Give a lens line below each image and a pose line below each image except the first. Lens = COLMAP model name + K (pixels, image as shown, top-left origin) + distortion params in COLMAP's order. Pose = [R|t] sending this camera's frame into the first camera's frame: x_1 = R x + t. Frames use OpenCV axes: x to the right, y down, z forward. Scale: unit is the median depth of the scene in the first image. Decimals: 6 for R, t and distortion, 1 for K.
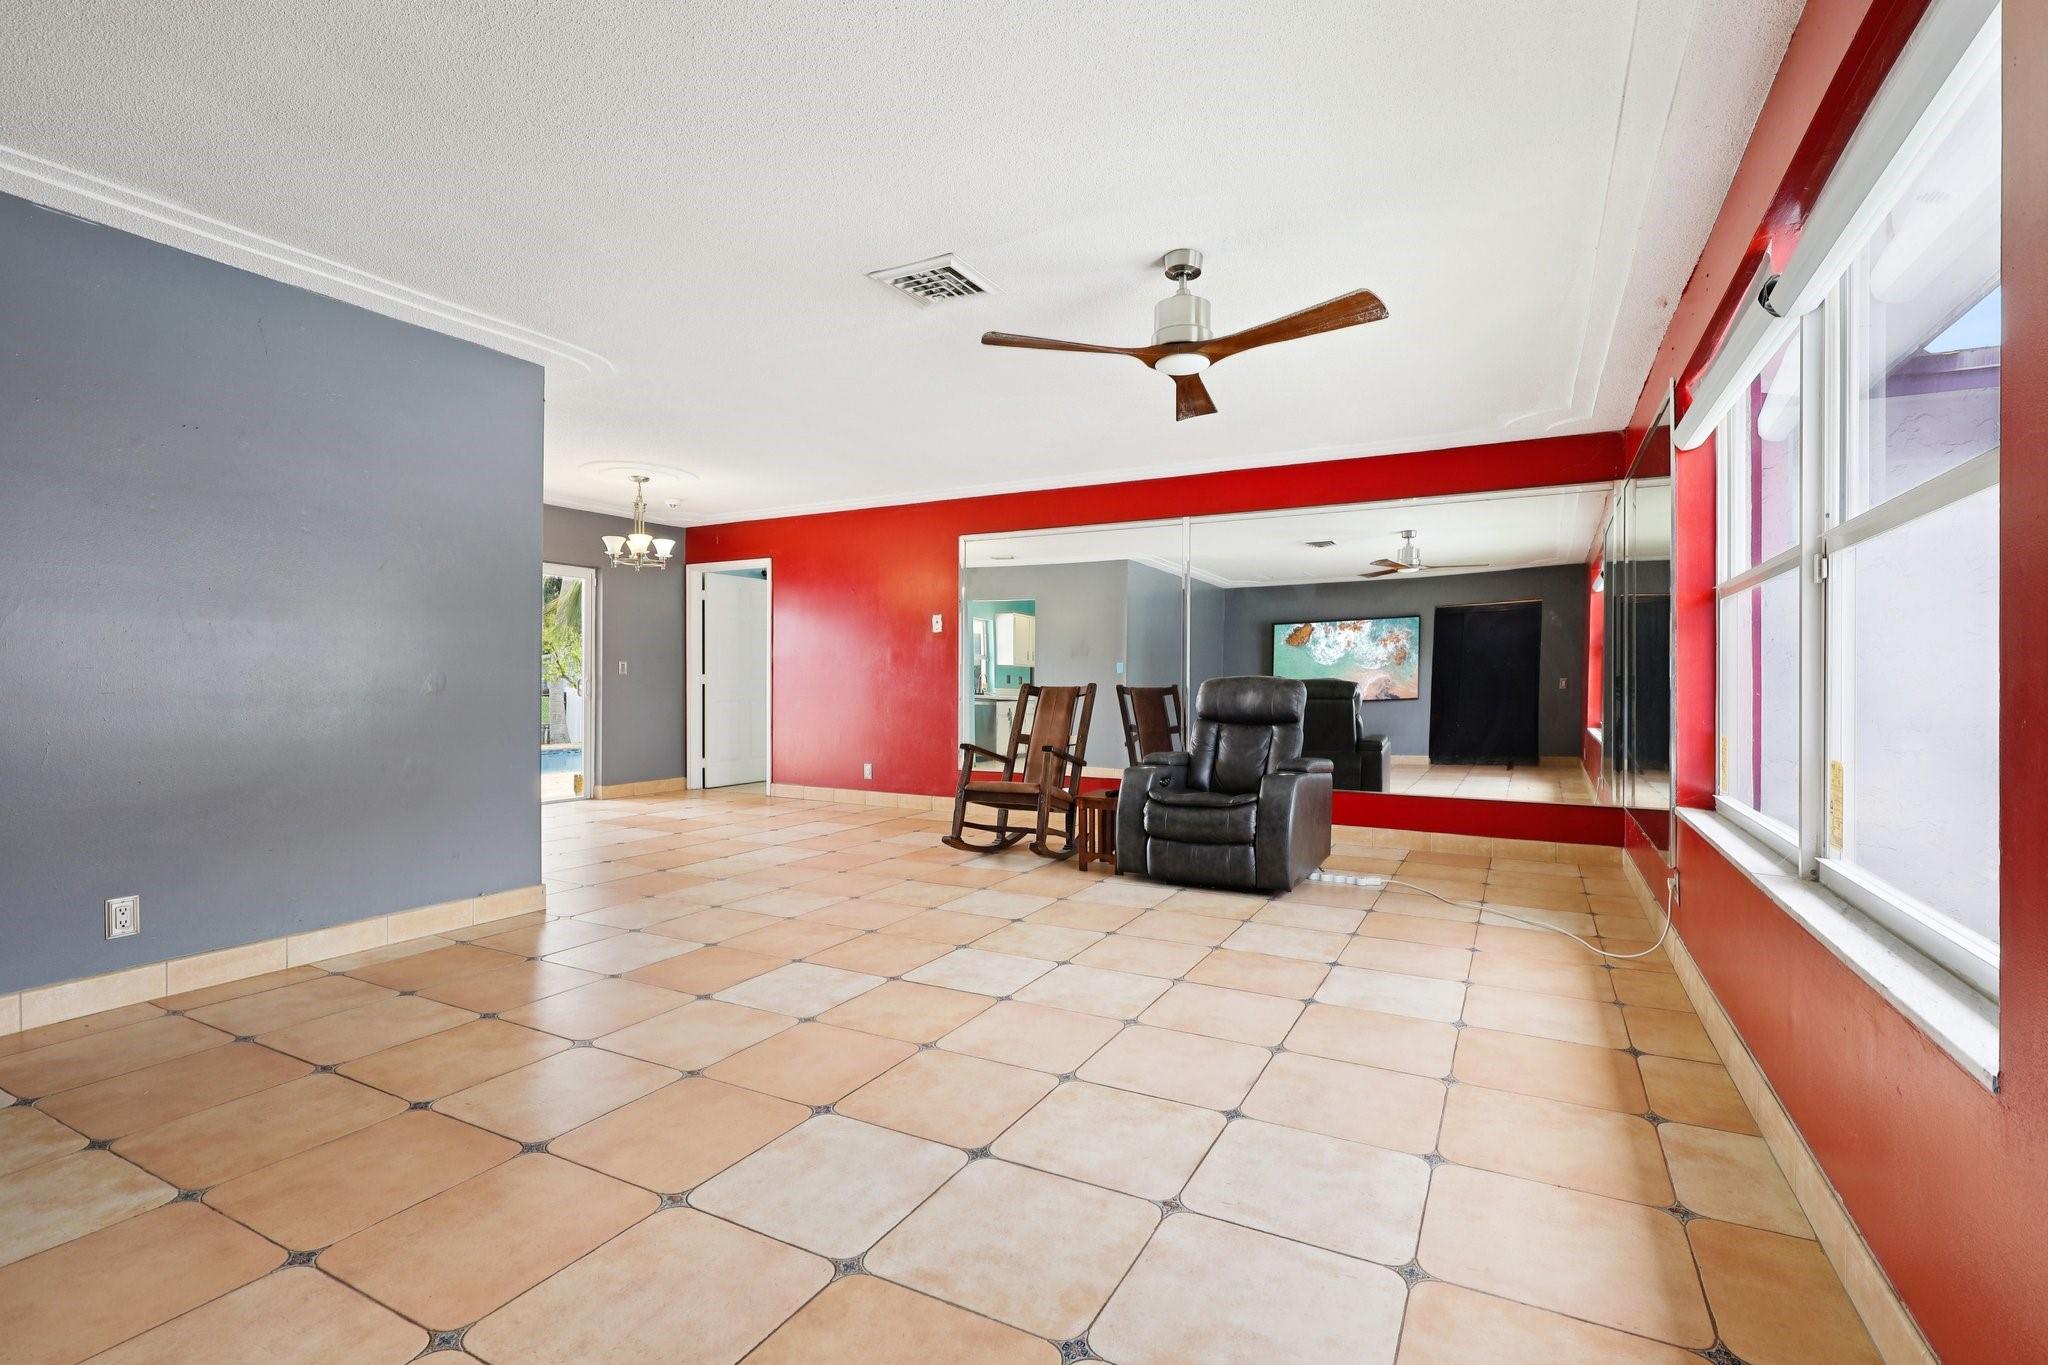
lens RADIAL K [[934.1, 0, 1034.8], [0, 934.1, 683.7], [0, 0, 1]] dist [-0.002188, 0.000970]
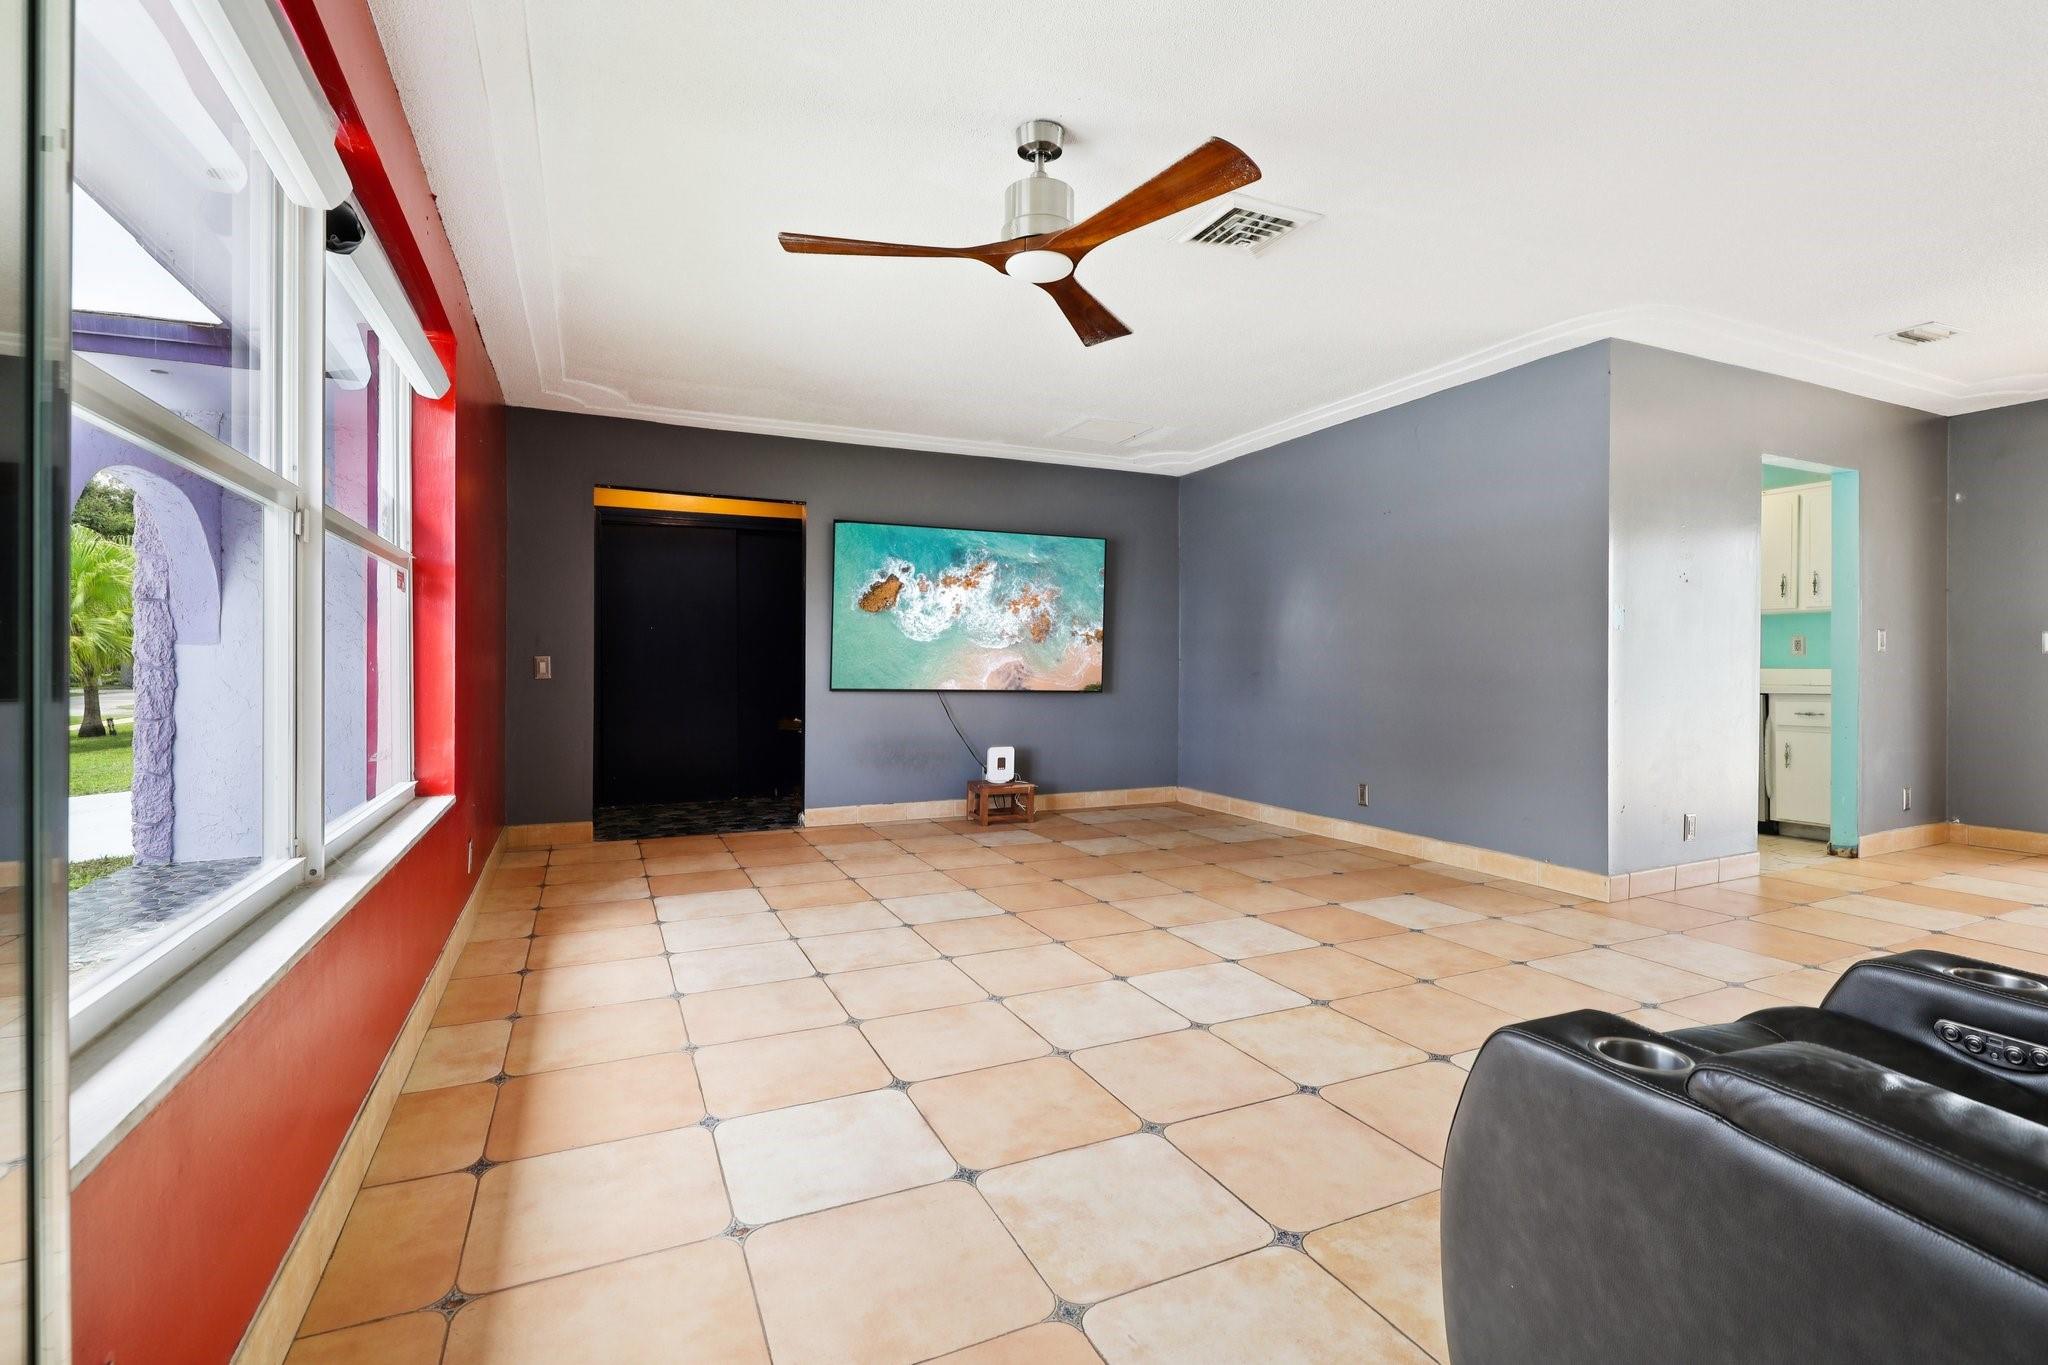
lens RADIAL K [[934.1, 0, 1035.4], [0, 934.1, 666.6], [0, 0, 1]] dist [-0.002188, 0.000970]
pose [[-0.600127, 0.000672, -0.799905, 0.836299], [-0.005792, 0.999970, 0.005185, -0.003848], [0.799884, 0.007745, -0.600105, 1.543807]]
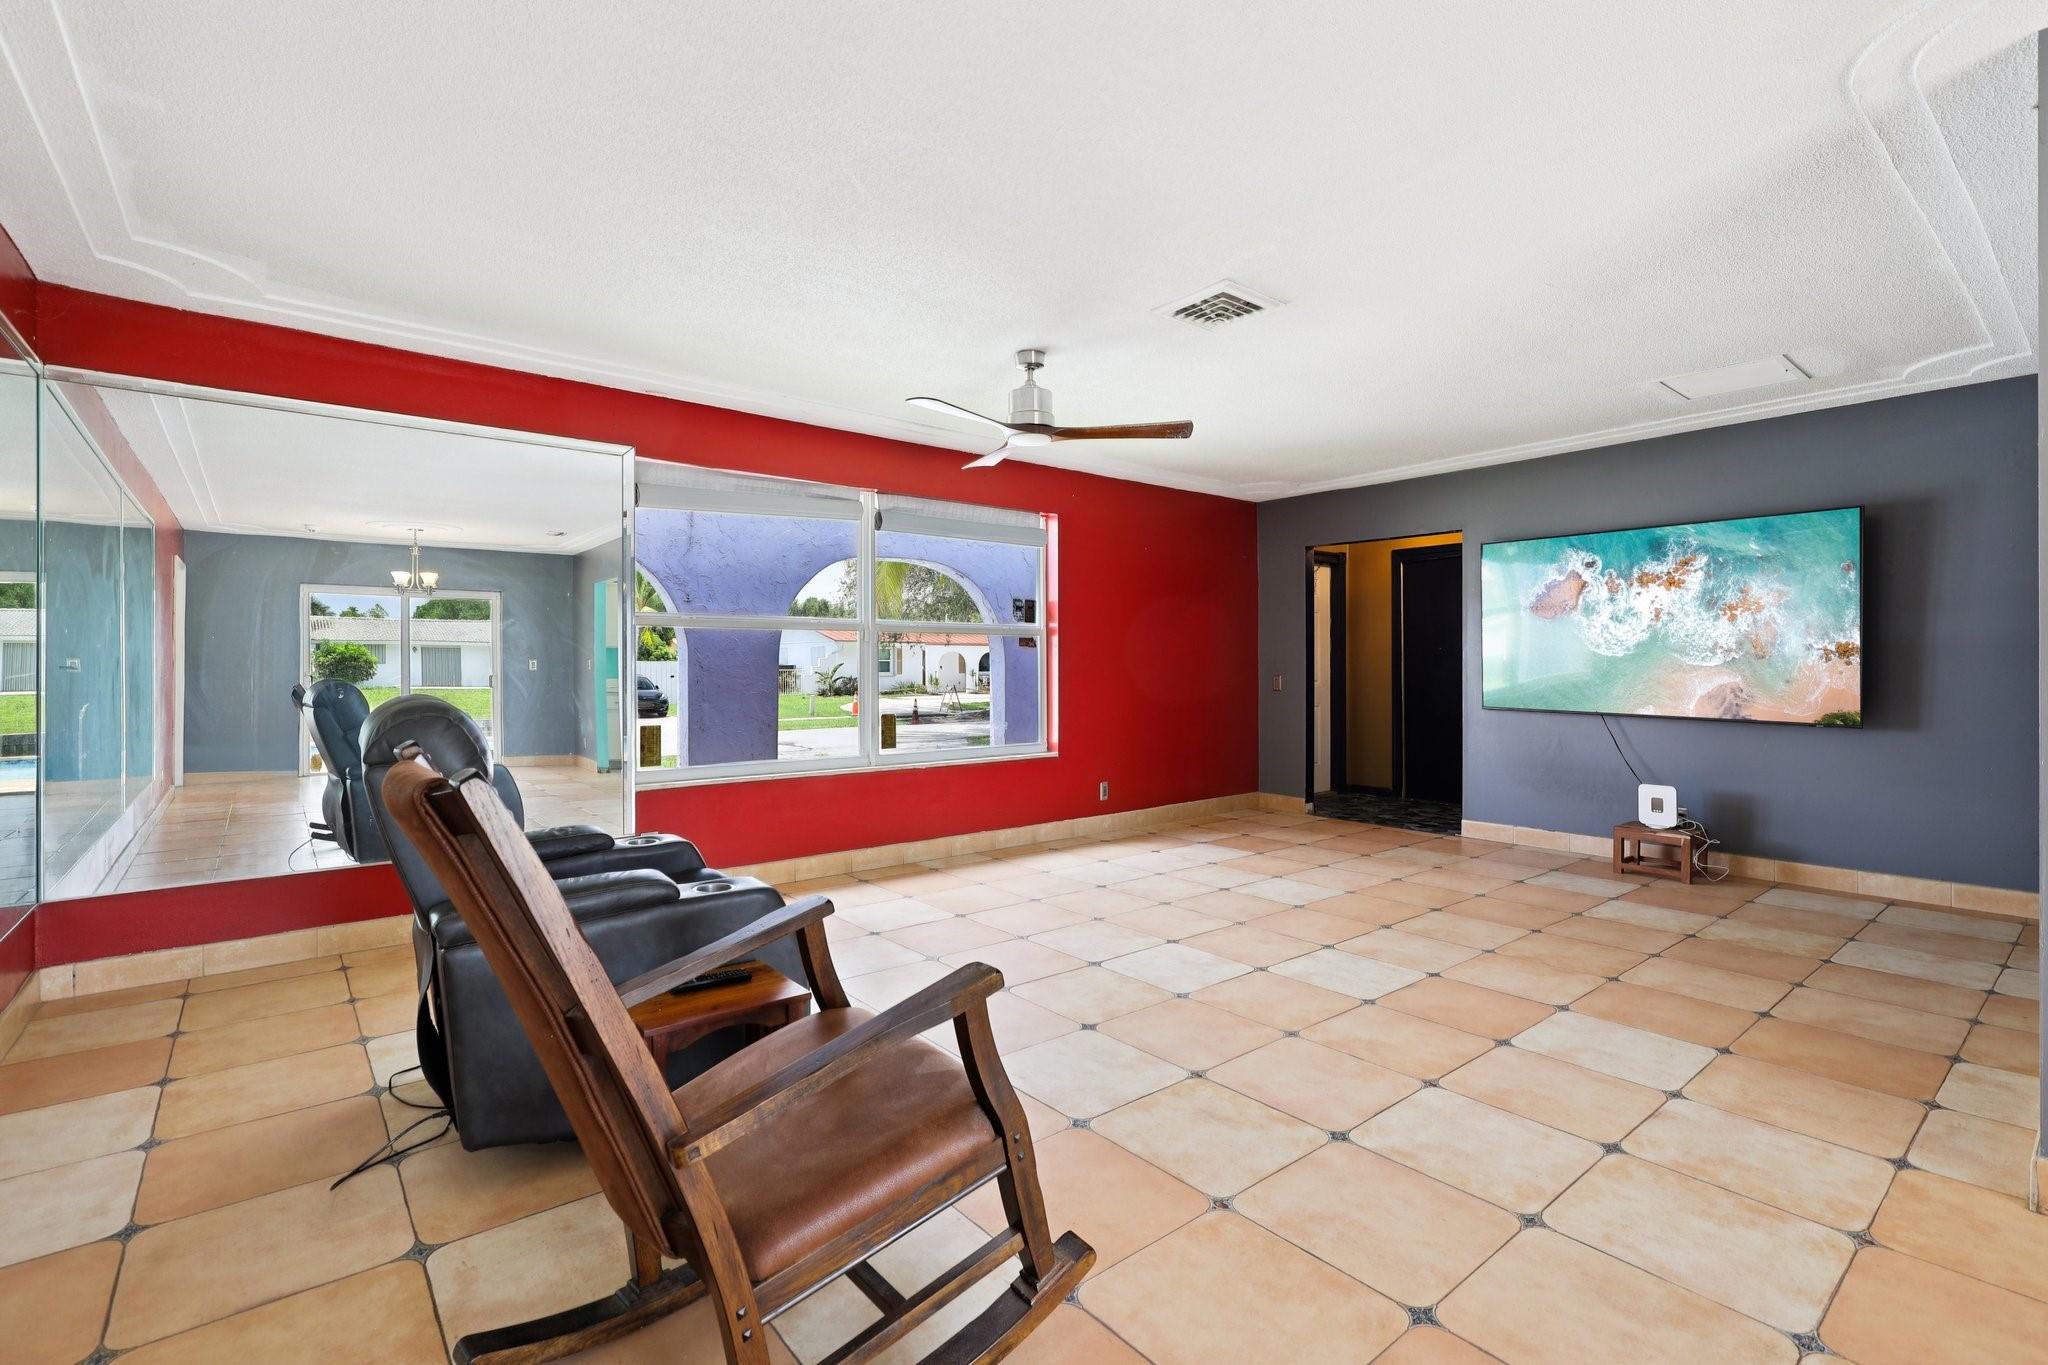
lens RADIAL K [[934.1, 0, 1018.4], [0, 934.1, 666.4], [0, 0, 1]] dist [-0.002188, 0.000970]
pose [[-0.919621, -0.000362, 0.392807, -0.341643], [0.001588, 0.999988, 0.004640, -0.042439], [-0.392804, 0.004891, -0.919609, 2.265700]]
